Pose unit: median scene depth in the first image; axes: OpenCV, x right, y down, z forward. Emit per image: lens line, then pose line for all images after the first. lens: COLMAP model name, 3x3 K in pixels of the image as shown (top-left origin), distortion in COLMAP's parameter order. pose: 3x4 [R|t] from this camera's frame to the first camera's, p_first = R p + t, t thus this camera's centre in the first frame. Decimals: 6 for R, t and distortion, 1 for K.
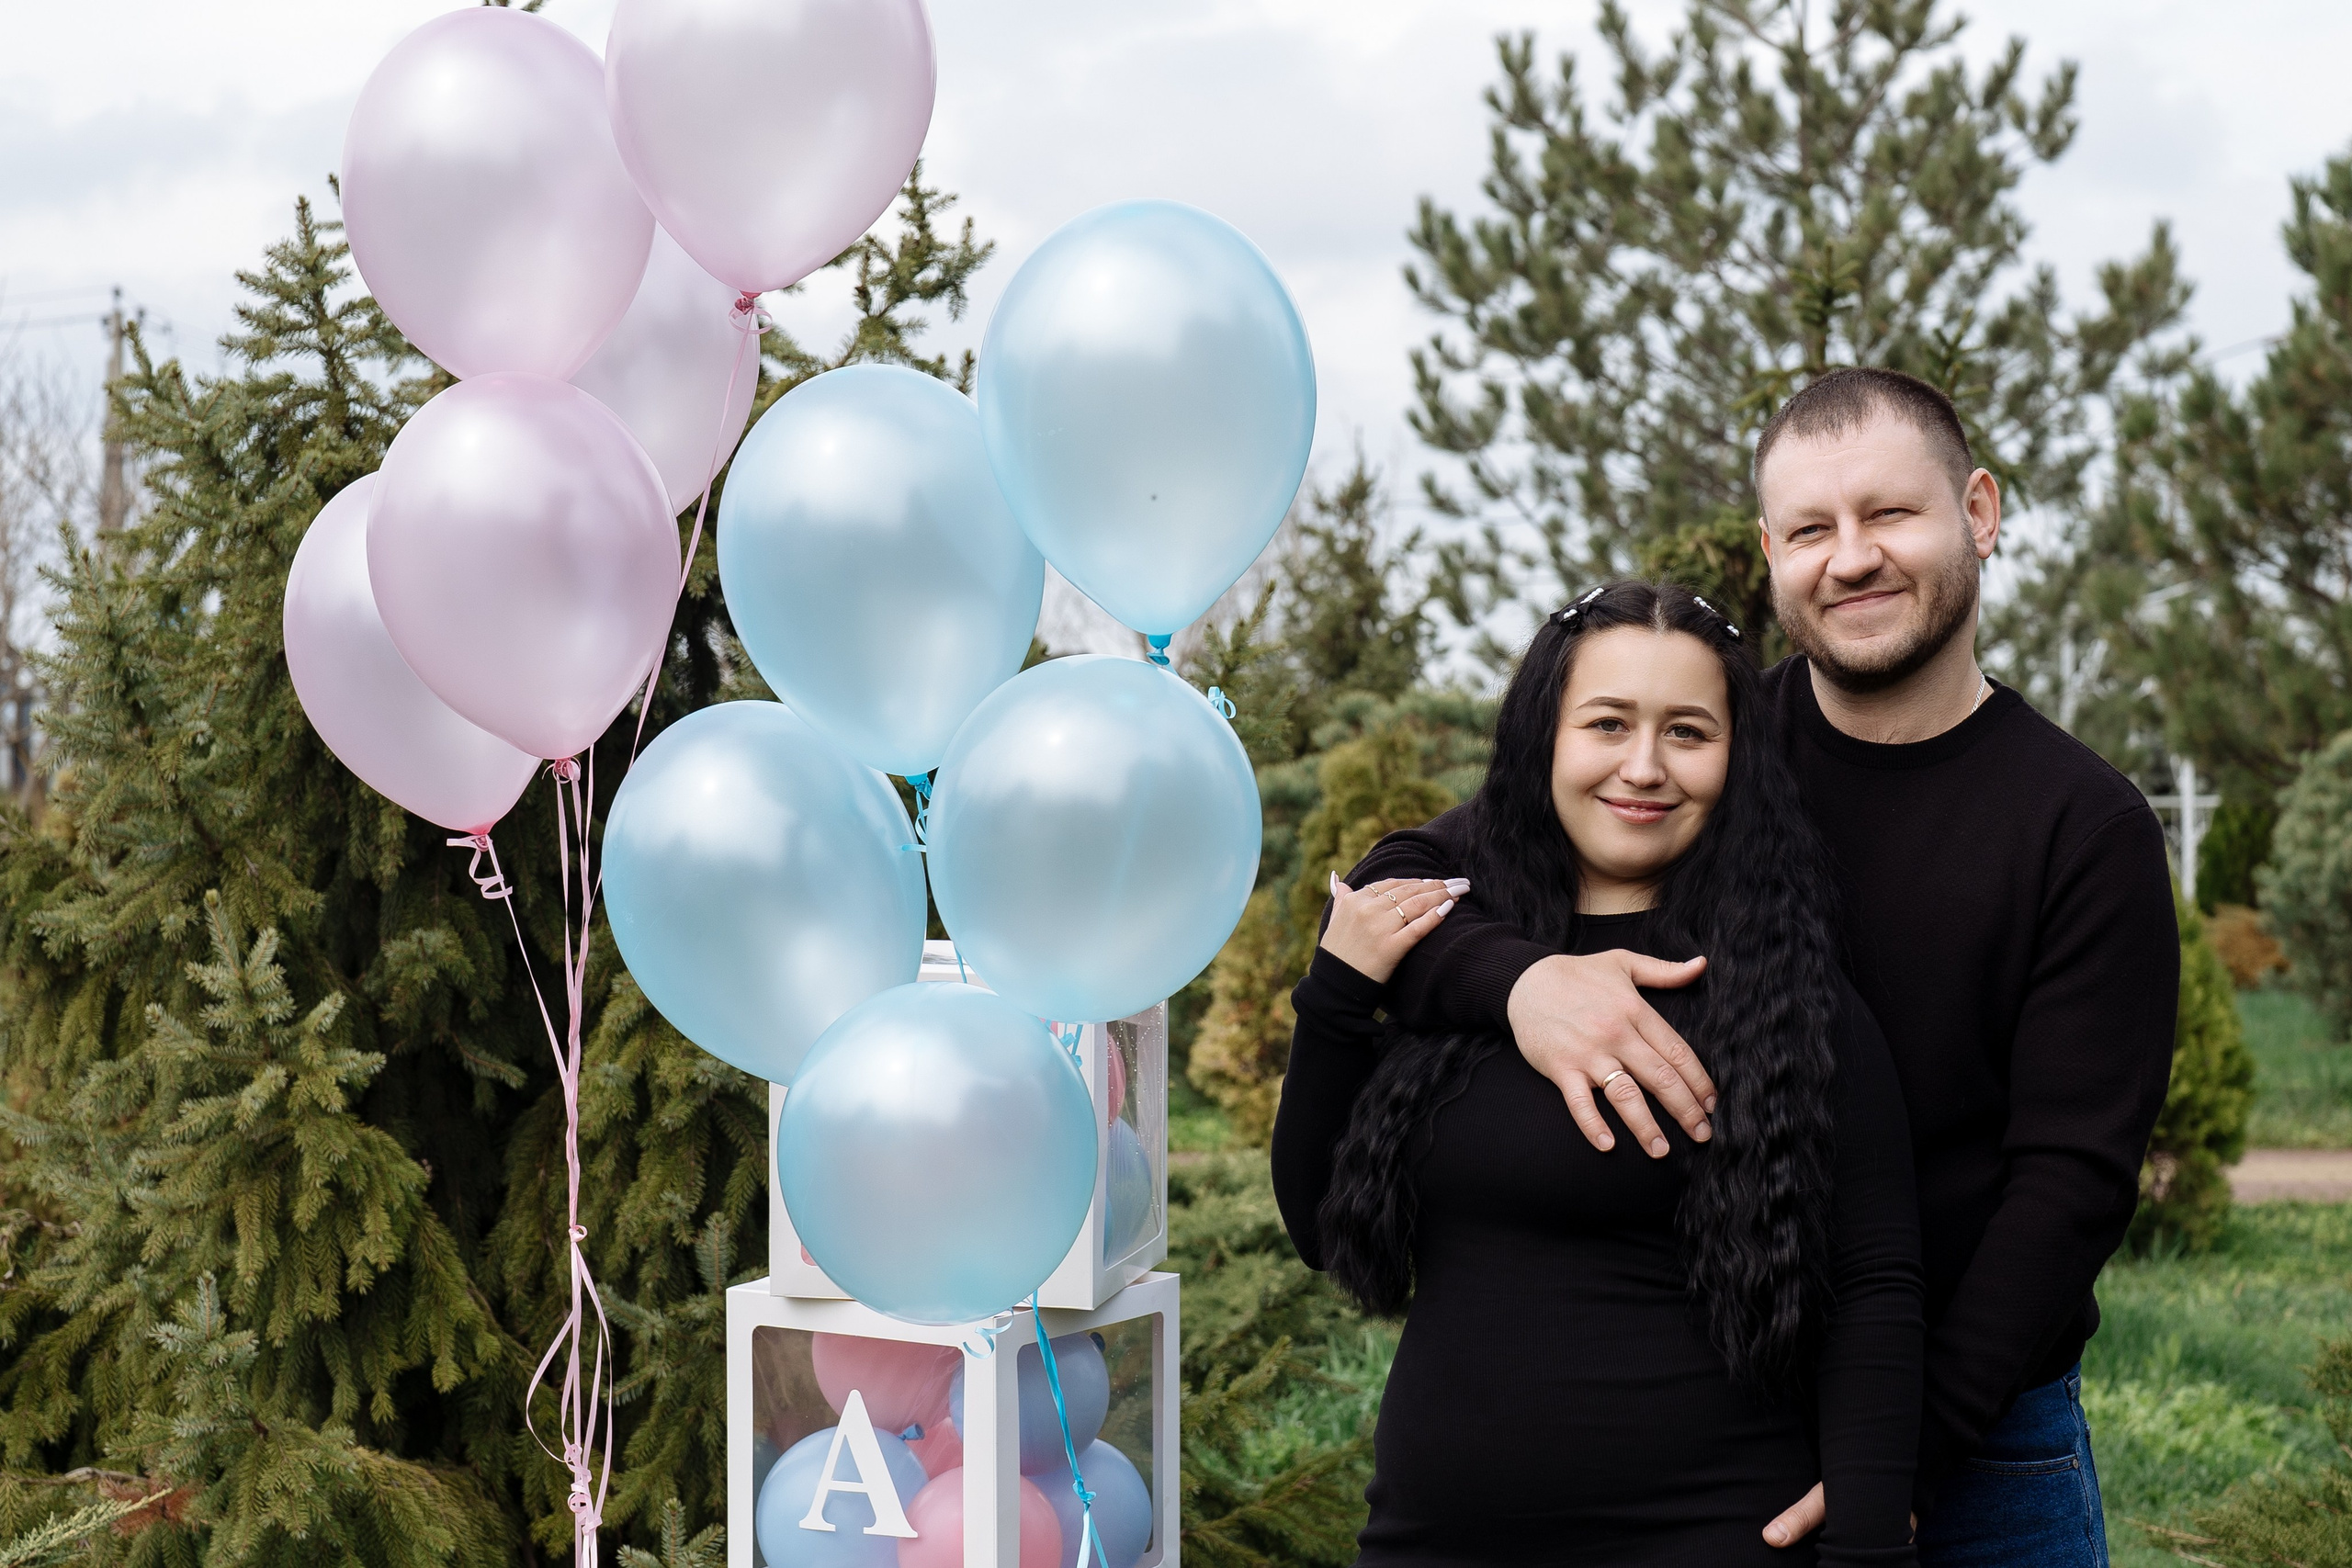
lens RADIAL K [[5111.3, 0, 1152.5], [0, 5111.3, 773.1], [0, 0, 1]] dist [-0.018014, 0.000000]
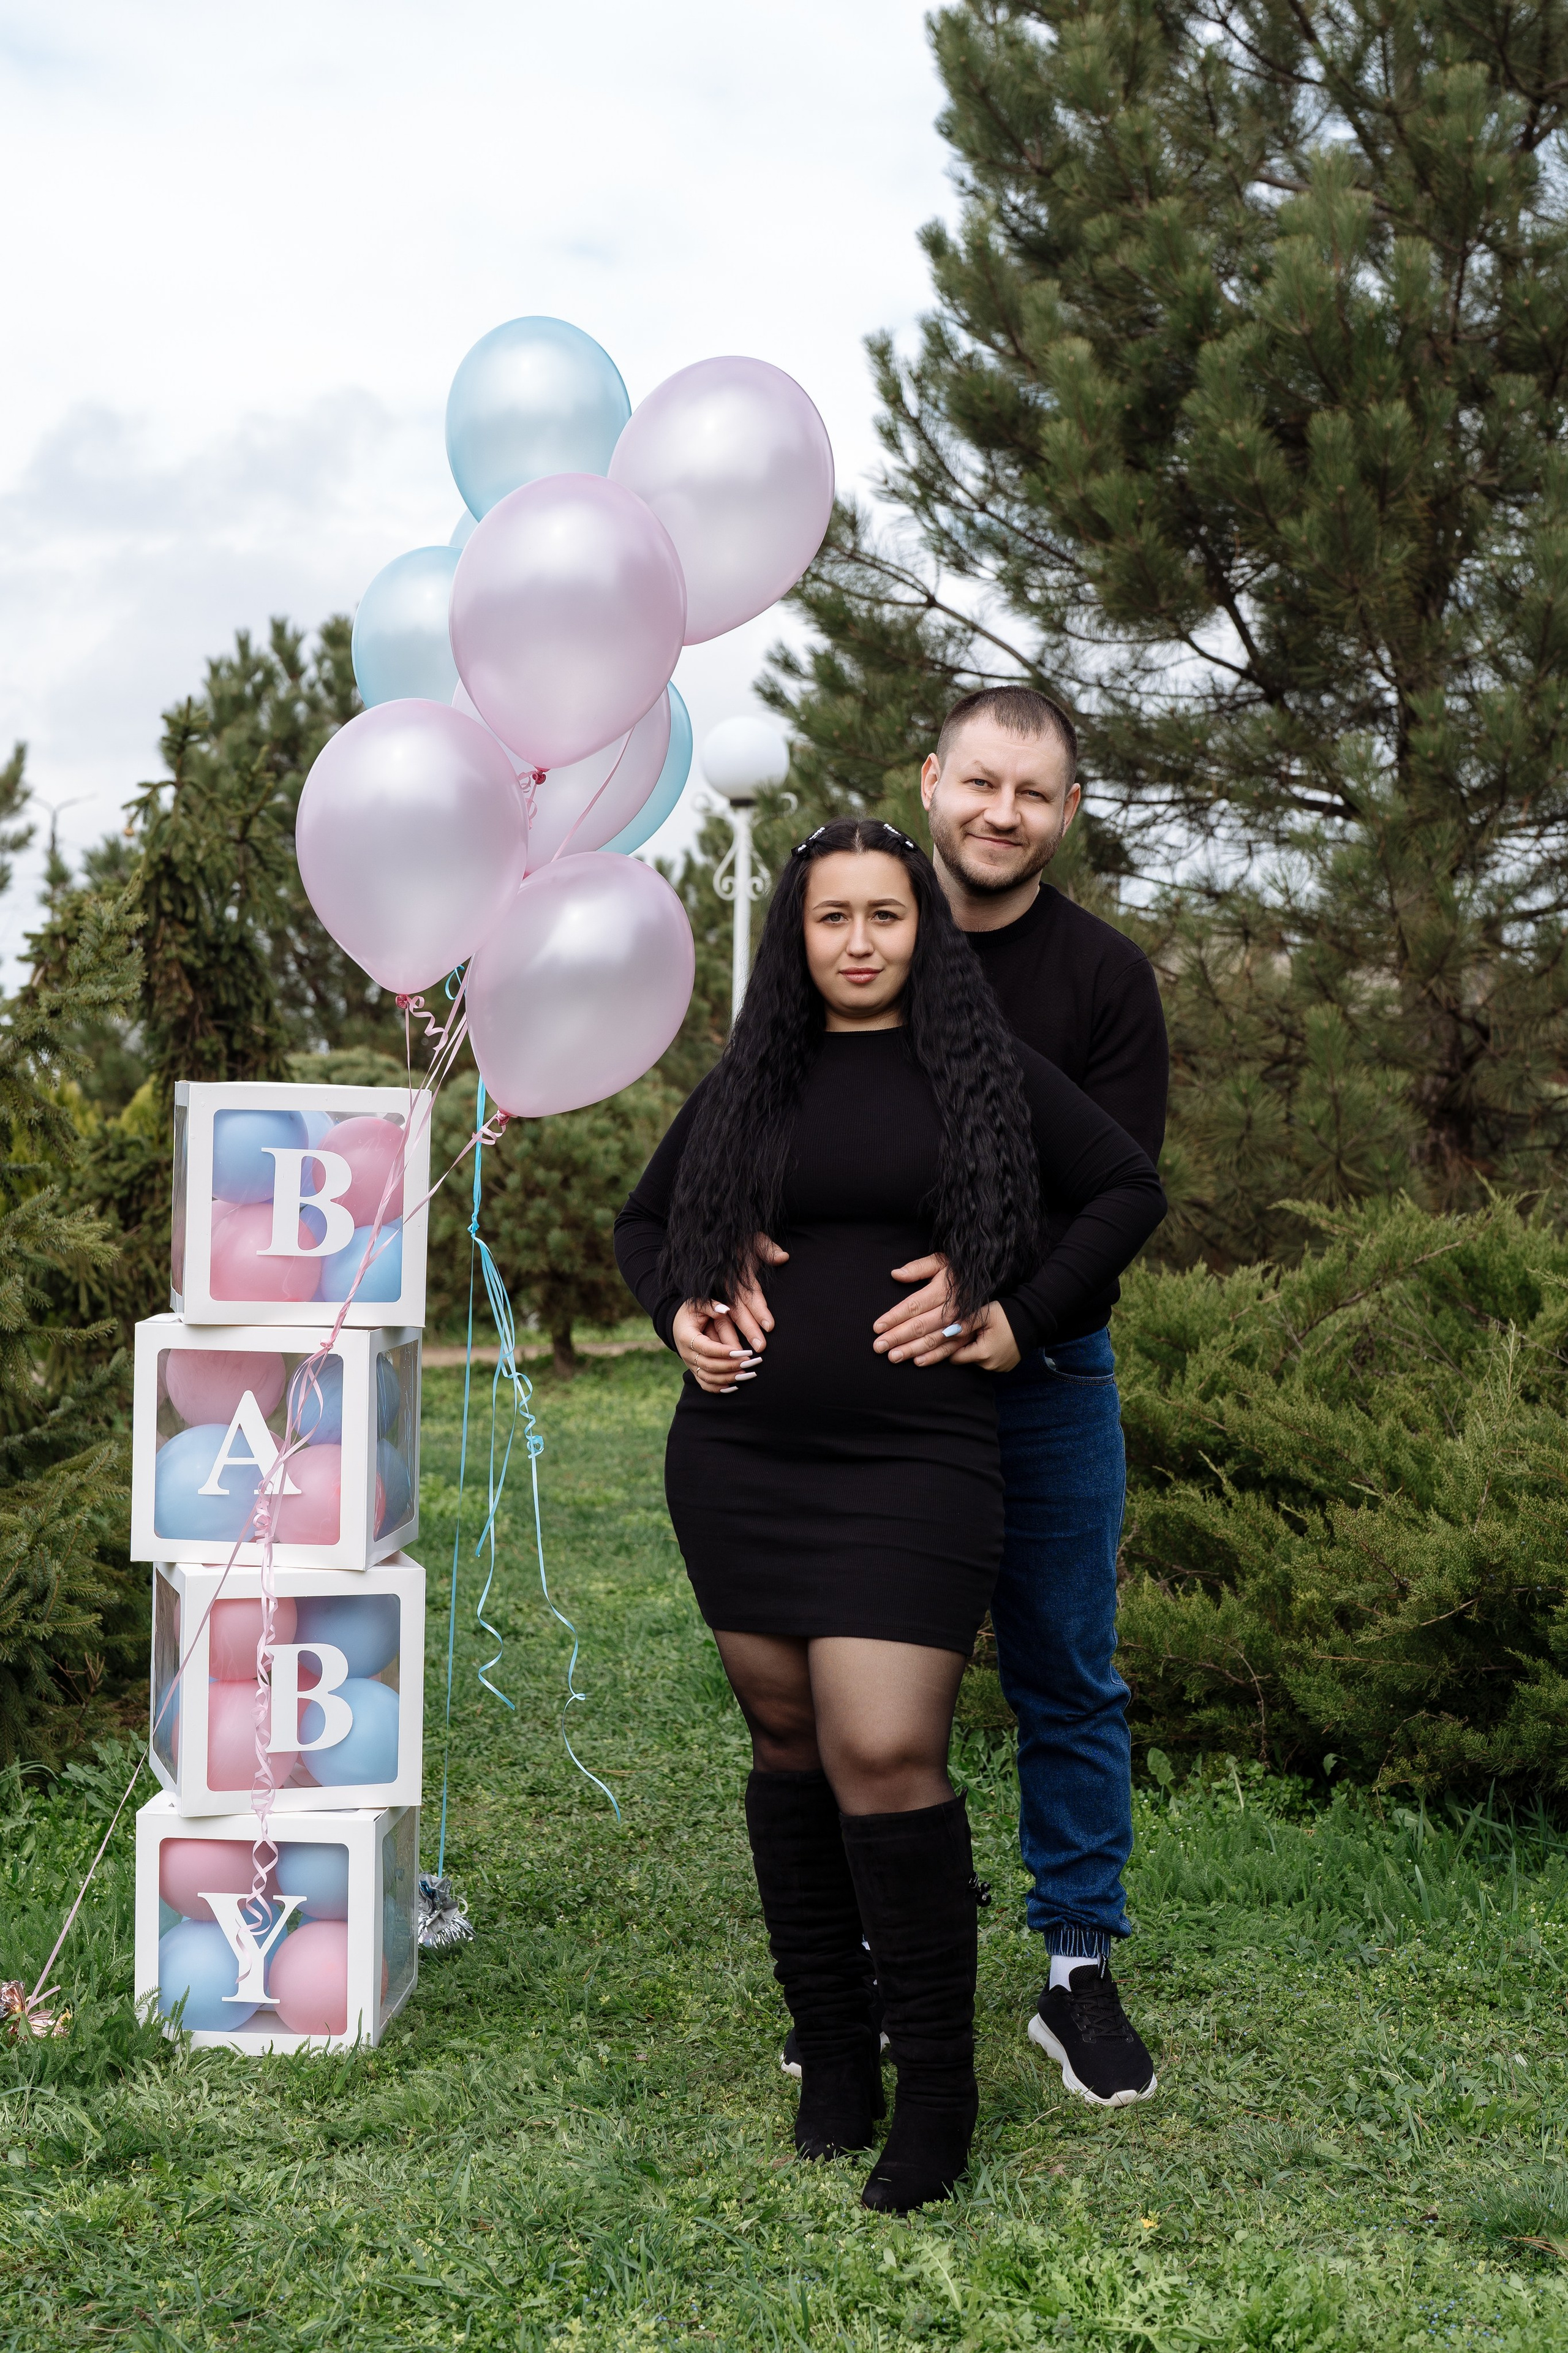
lens RADIAL K [[3417.3, 0, 773.4], [0, 3417.3, 1169.1], [0, 0, 1]] dist [-0.010879, 0.000000]
pose [[0.891907, -0.003696, 0.452204, -0.264049], [0.000760, 0.999977, 0.006673, 0.041573], [-0.452219, -0.005608, 0.891889, 0.091092]]
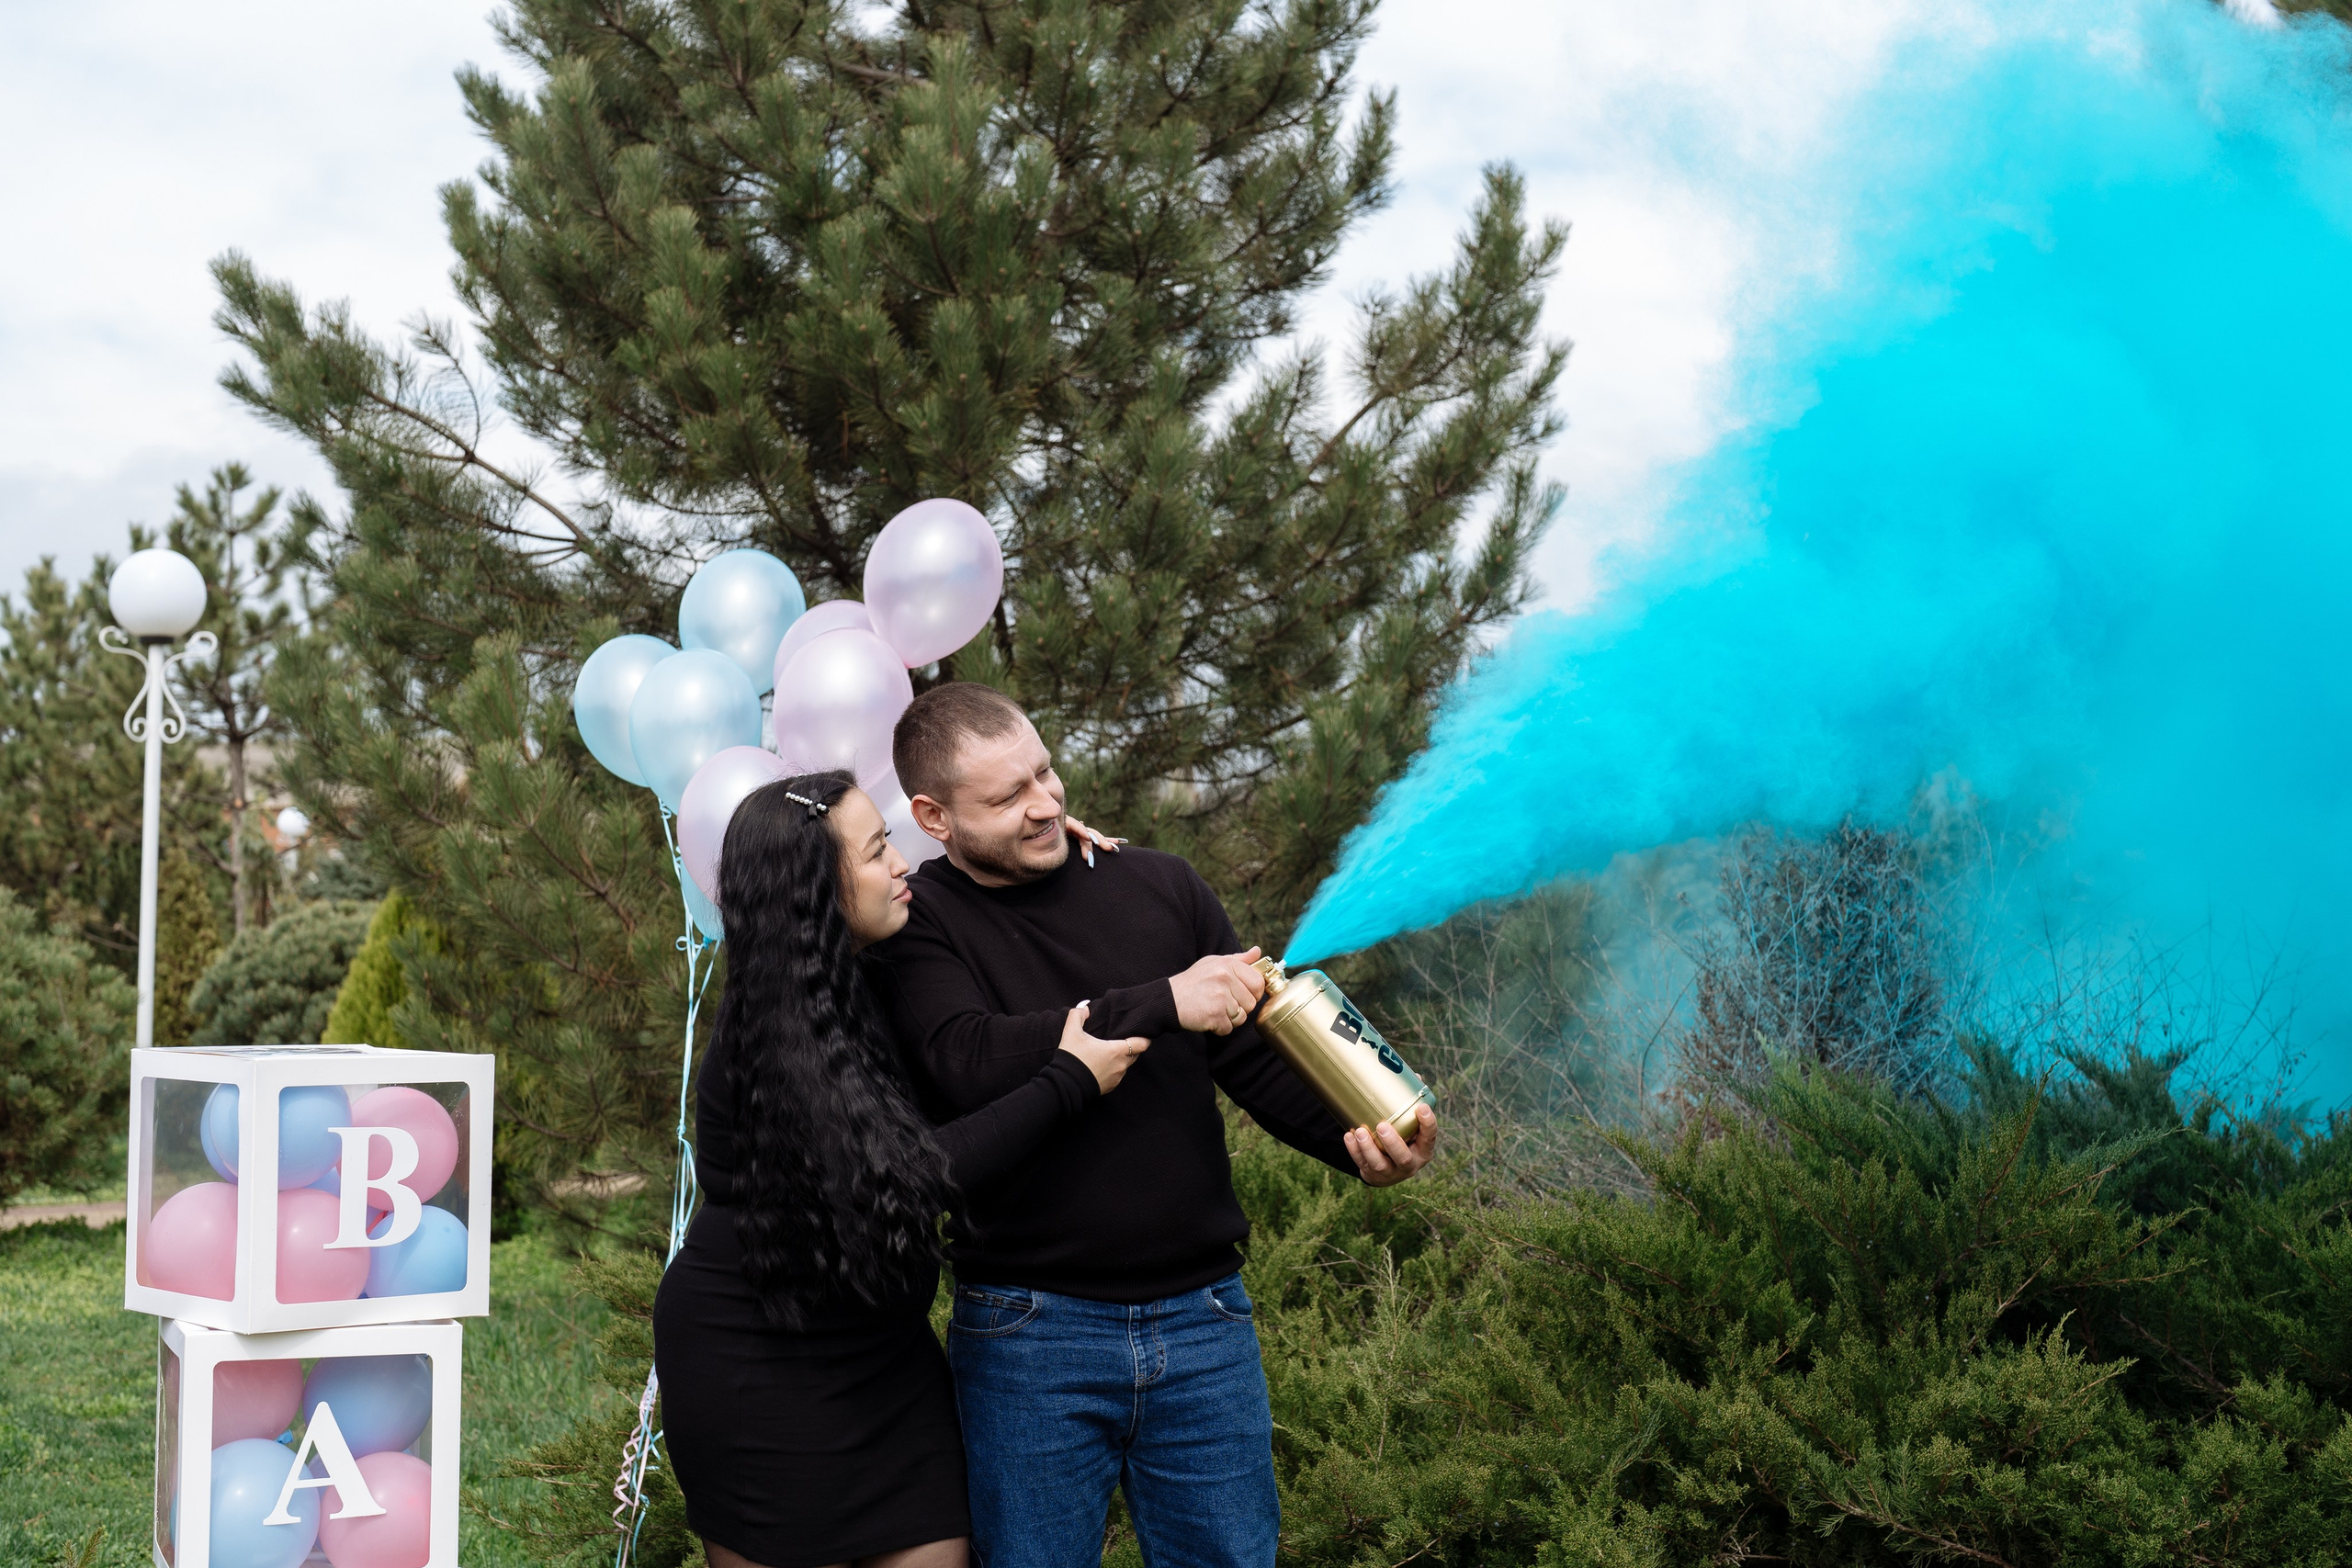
lens RADIAL K [[3415.8, 0, 1179.8], [0, 3415.8, 788.8], [0, 0, 1]] dist [-0.010879, 0.000000]
pose [[0.685288, 0.036380, 0.727363, -0.387575], [0.001790, 0.998664, -0.051636, 0.013053], [-0.728270, 0.036687, 0.684307, 0.220913]]
